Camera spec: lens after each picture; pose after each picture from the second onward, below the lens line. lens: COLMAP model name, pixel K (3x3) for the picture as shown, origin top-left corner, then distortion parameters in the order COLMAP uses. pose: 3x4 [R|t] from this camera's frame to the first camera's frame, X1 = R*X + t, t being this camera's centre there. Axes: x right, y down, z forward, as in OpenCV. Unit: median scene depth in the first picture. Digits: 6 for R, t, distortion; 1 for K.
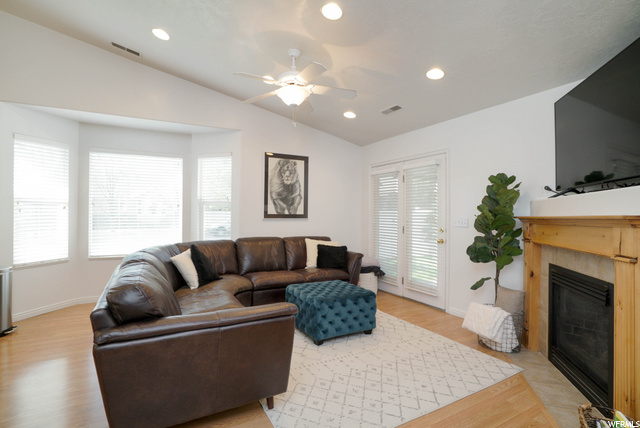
lens RADIAL K [[309.3, 0, 315.9], [0, 309.3, 213.9], [0, 0, 1]] dist [-0.048018, 0.010549]
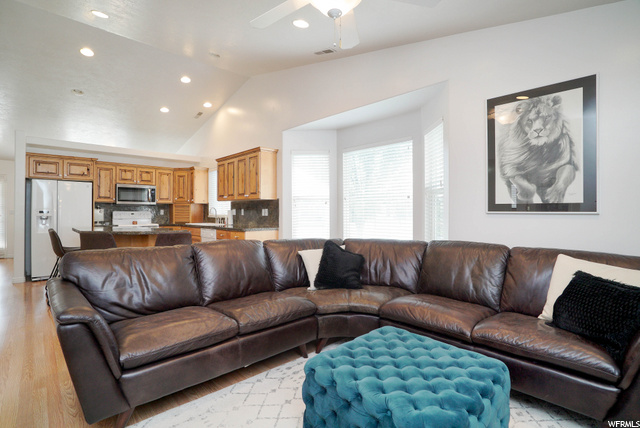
lens RADIAL K [[309.3, 0, 315.9], [0, 309.3, 209.1], [0, 0, 1]] dist [-0.048018, 0.010549]
pose [[0.259576, -0.009948, -0.965671, 0.304603], [0.004801, 0.999948, -0.009010, 0.013571], [0.965711, -0.002297, 0.259611, 0.523488]]
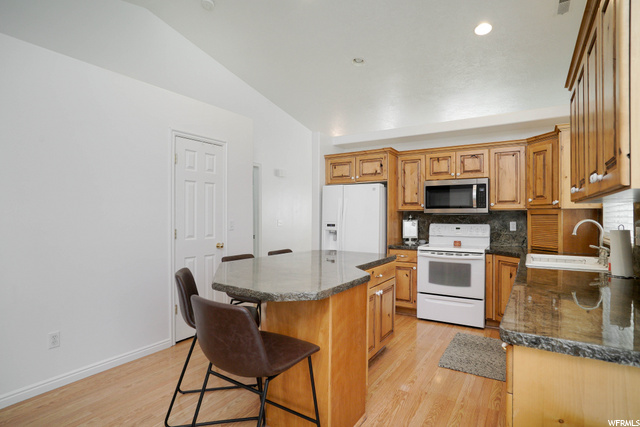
lens RADIAL K [[333.8, 0, 315.4], [0, 333.8, 216.2], [0, 0, 1]] dist [-0.036724, 0.007880]
pose [[-0.872035, -0.002068, -0.489439, -0.471412], [0.000579, 0.999986, -0.005256, -0.010504], [0.489443, -0.004867, -0.872022, 0.688556]]
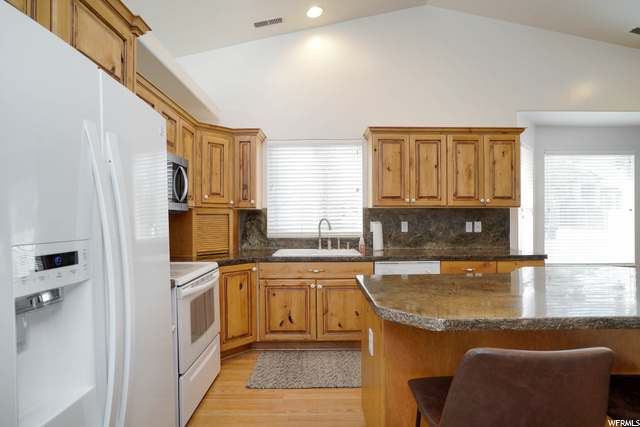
lens RADIAL K [[333.8, 0, 316.4], [0, 333.8, 215.1], [0, 0, 1]] dist [-0.036724, 0.007880]
pose [[0.884340, -0.007905, -0.466776, -0.793973], [0.005477, 0.999963, -0.006558, -0.010589], [0.466810, 0.003243, 0.884351, -0.230371]]
